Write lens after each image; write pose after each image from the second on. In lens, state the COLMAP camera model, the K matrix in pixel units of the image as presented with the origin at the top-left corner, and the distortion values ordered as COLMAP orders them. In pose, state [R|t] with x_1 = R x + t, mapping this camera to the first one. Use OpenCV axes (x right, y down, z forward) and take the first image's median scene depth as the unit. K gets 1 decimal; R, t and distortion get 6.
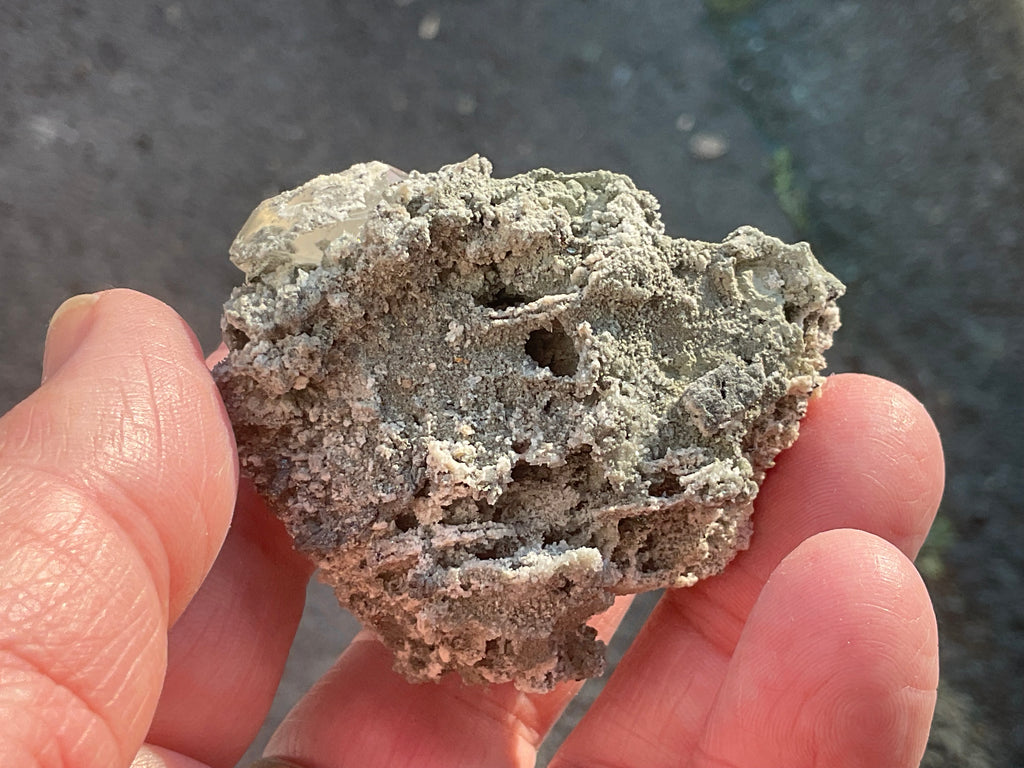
lens RADIAL K [[1729.8, 0, 517.6], [0, 1729.8, 381.1], [0, 0, 1]] dist [0.030631, 0.035801]
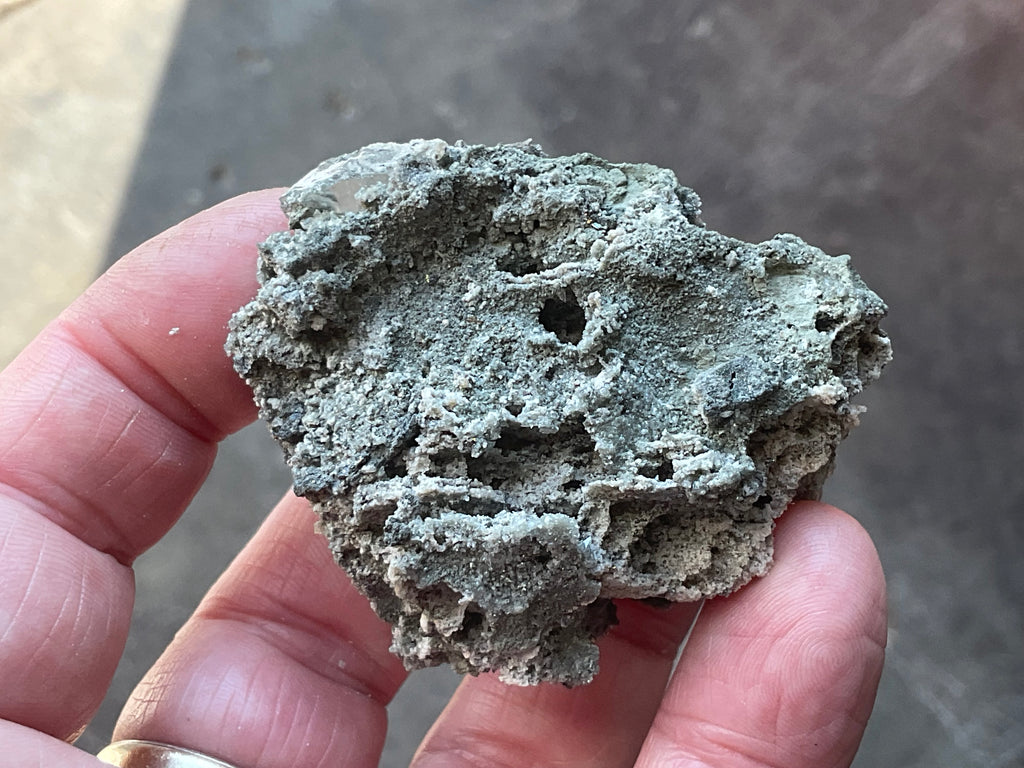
lens RADIAL K [[1729.8, 0, 517.6], [0, 1729.8, 381.1], [0, 0, 1]] dist [0.030631, 0.035801]
pose [[0.968360, 0.110634, -0.223694, 0.221884], [-0.149283, 0.975103, -0.163975, 0.184524], [0.199984, 0.192181, 0.960767, 0.042630]]
